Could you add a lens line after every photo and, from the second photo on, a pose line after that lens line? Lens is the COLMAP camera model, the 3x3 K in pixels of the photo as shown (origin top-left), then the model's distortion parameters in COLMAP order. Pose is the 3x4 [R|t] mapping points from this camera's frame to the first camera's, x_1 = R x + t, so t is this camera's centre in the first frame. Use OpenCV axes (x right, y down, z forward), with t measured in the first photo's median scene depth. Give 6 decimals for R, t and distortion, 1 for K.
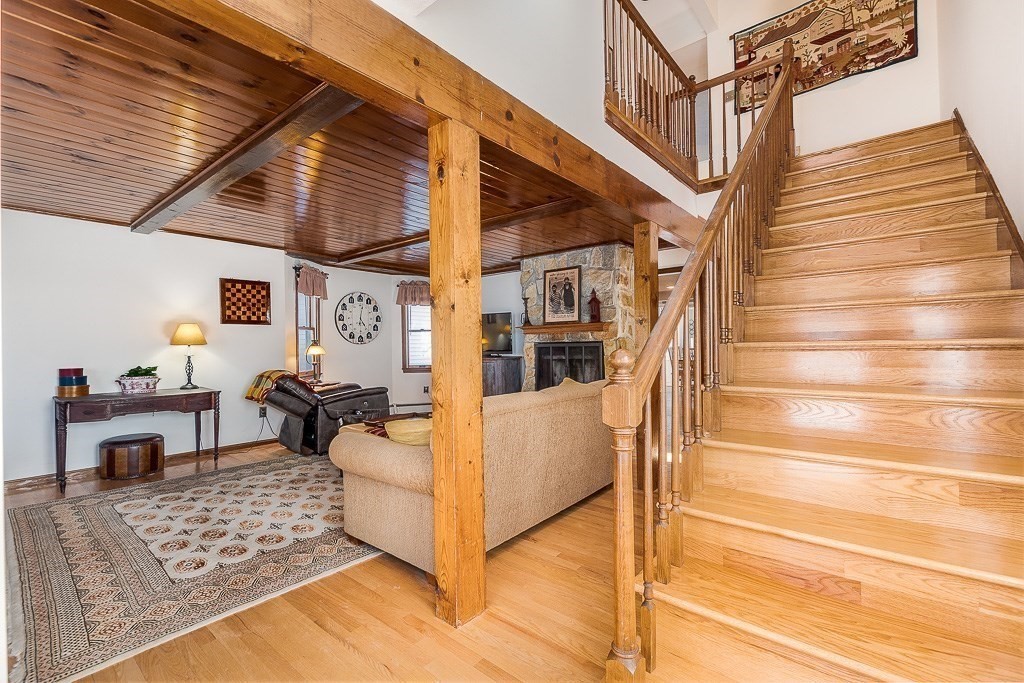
lens RADIAL K [[439.8, 0, 510.0], [0, 439.8, 342.4], [0, 0, 1]] dist [0.001529, -0.000545]
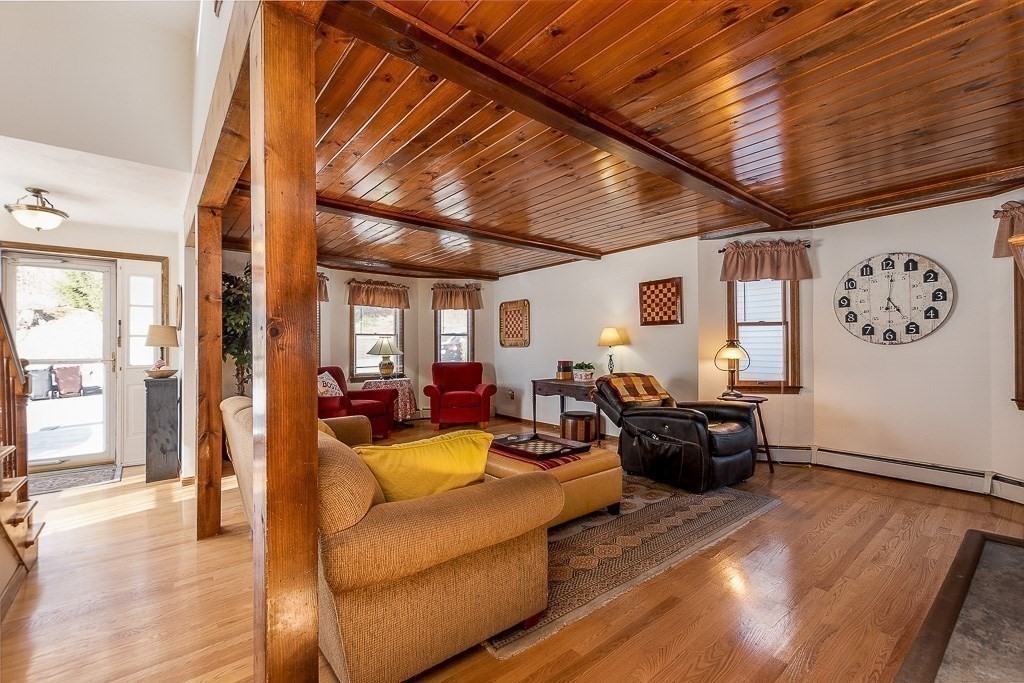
lens RADIAL K [[439.8, 0, 510.7], [0, 439.8, 342.4], [0, 0, 1]] dist [0.001529, -0.000545]
pose [[-0.197013, 0.004662, -0.980390, 0.435039], [0.013140, 0.999911, 0.002114, -0.008442], [0.980313, -0.012466, -0.197057, 0.870508]]
